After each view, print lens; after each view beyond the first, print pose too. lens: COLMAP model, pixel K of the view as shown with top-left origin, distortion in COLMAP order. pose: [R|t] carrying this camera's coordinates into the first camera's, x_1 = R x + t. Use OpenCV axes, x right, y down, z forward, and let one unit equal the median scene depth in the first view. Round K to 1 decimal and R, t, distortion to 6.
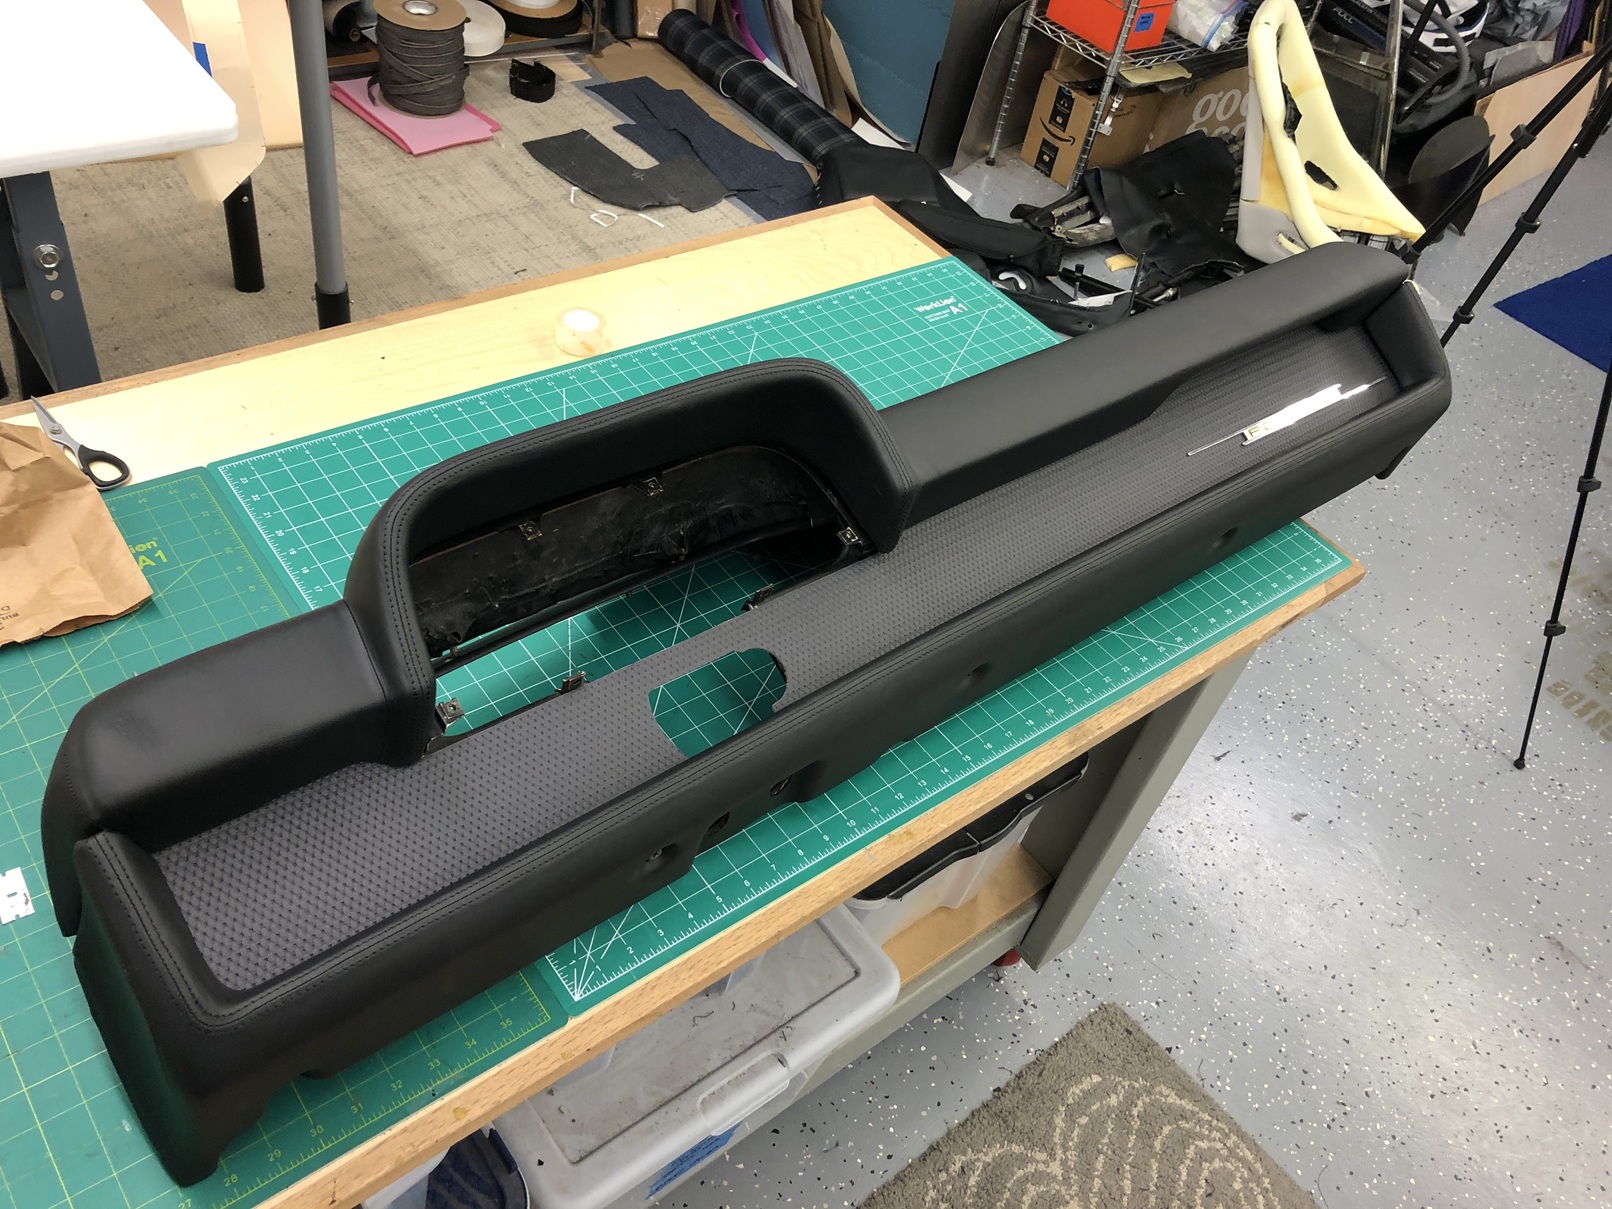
lens RADIAL K [[1316.5, 0, 800.8], [0, 1316.5, 607.3], [0, 0, 1]] dist [0.007170, -0.003342]
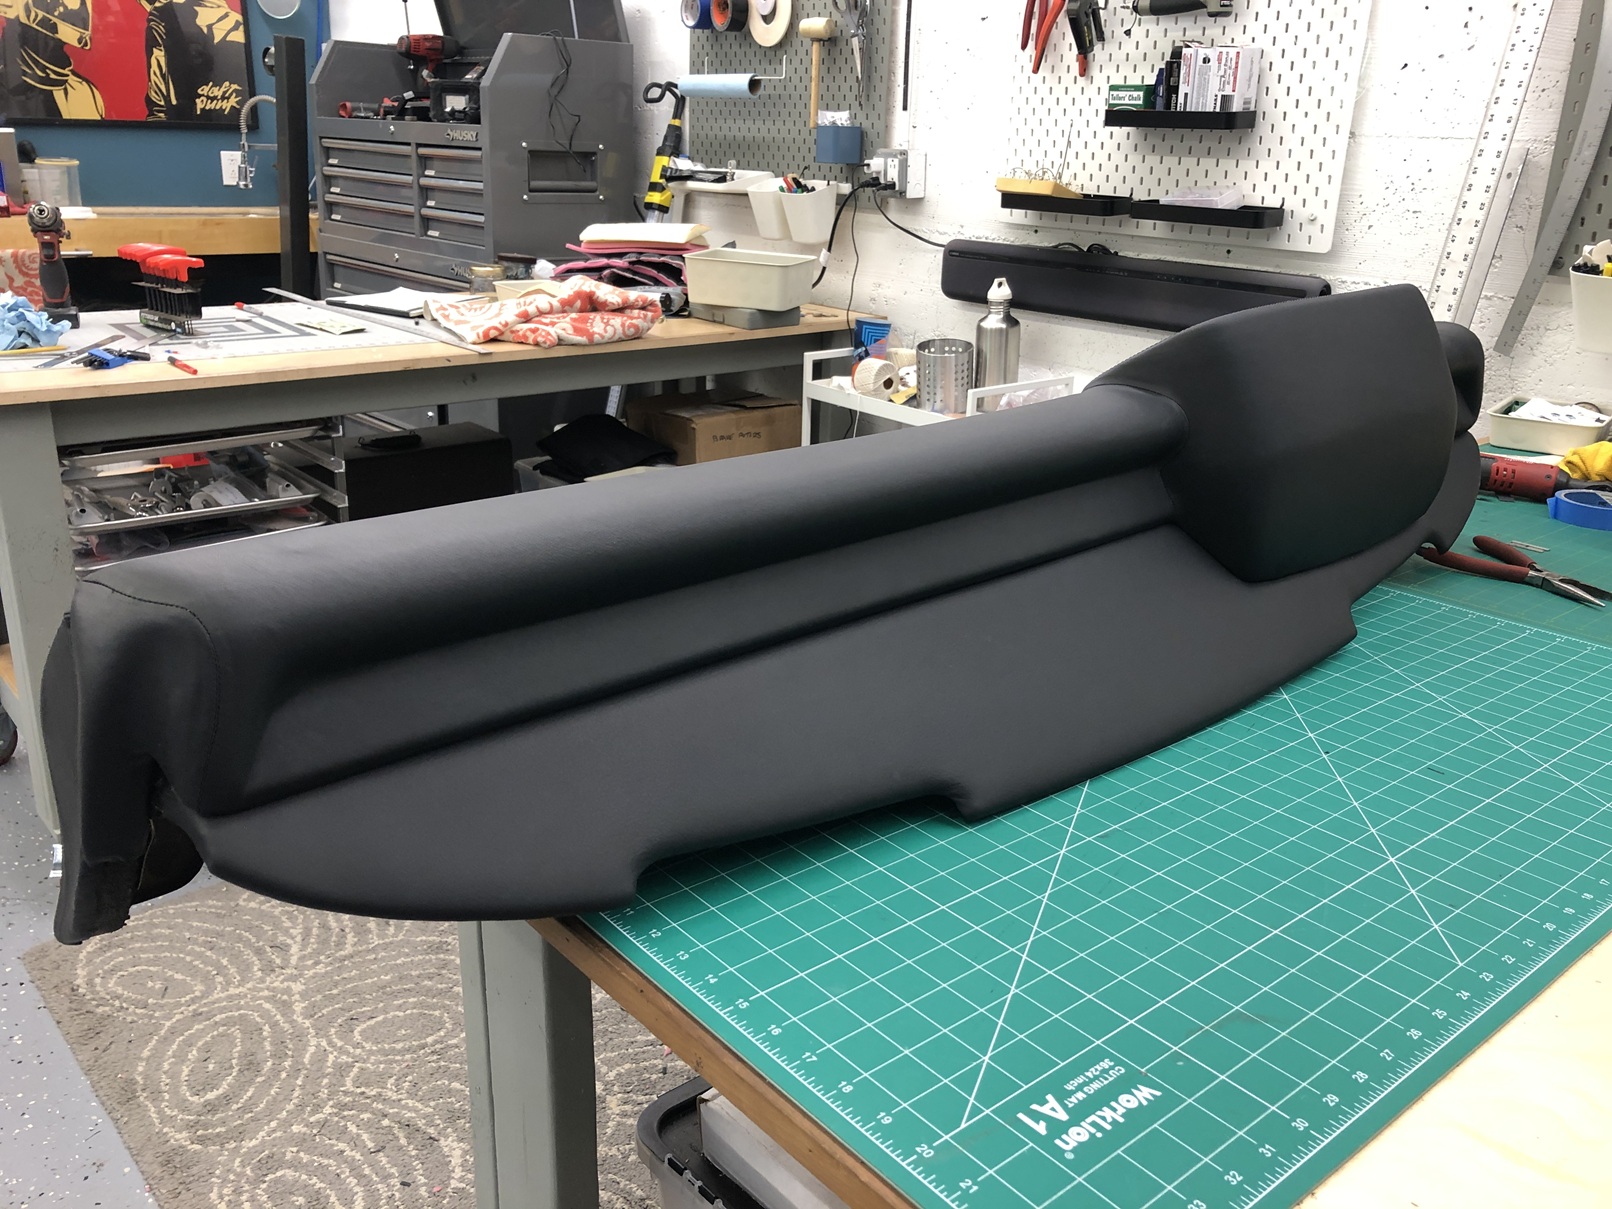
lens RADIAL K [[1316.5, 0, 805.6], [0, 1316.5, 602.9], [0, 0, 1]] dist [0.007170, -0.003342]
pose [[-0.980979, -0.171593, -0.090754, 0.246336], [-0.155843, 0.417462, 0.895231, -0.612989], [-0.115729, 0.892346, -0.436263, 1.061633]]
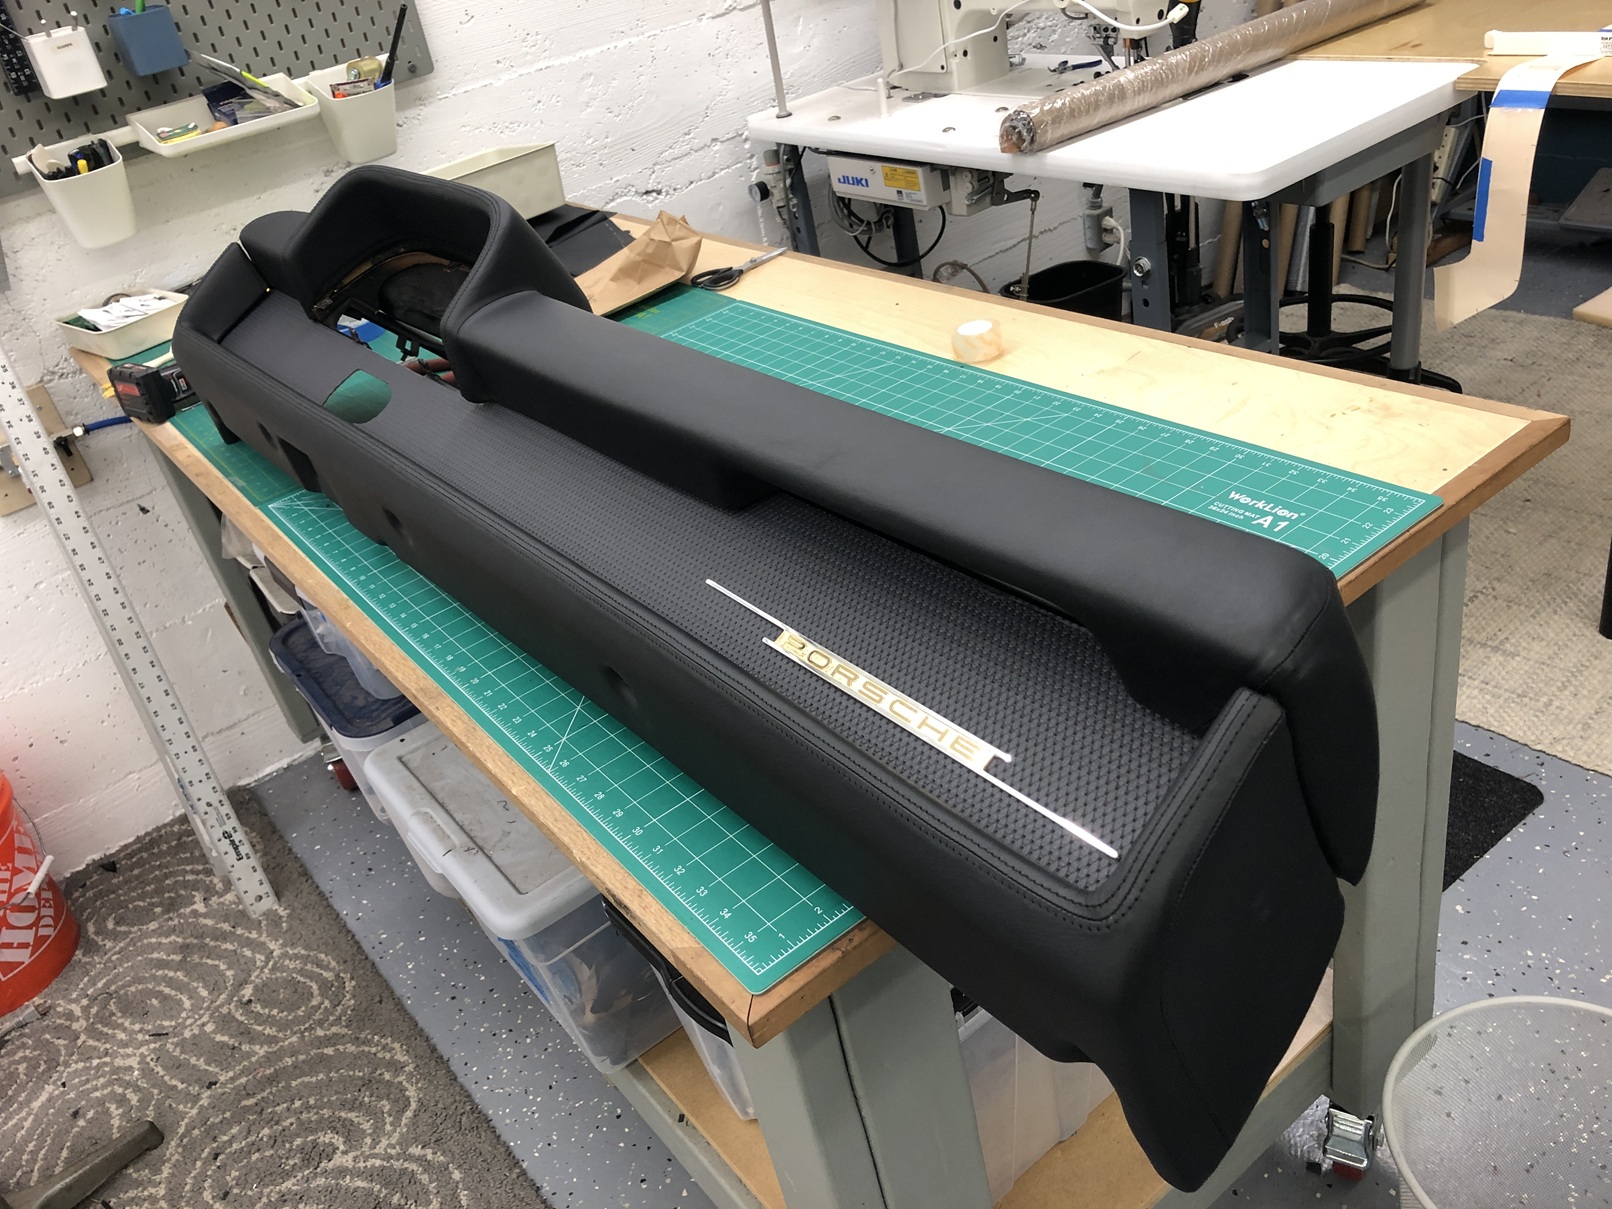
lens RADIAL K [[1316.5, 0, 804.3], [0, 1316.5, 595.9], [0, 0, 1]] dist [0.007170, -0.003342]
pose [[-0.046256, 0.382072, -0.922974, 0.729839], [-0.571686, 0.747566, 0.338111, -0.290978], [0.819167, 0.543291, 0.183846, 0.739589]]
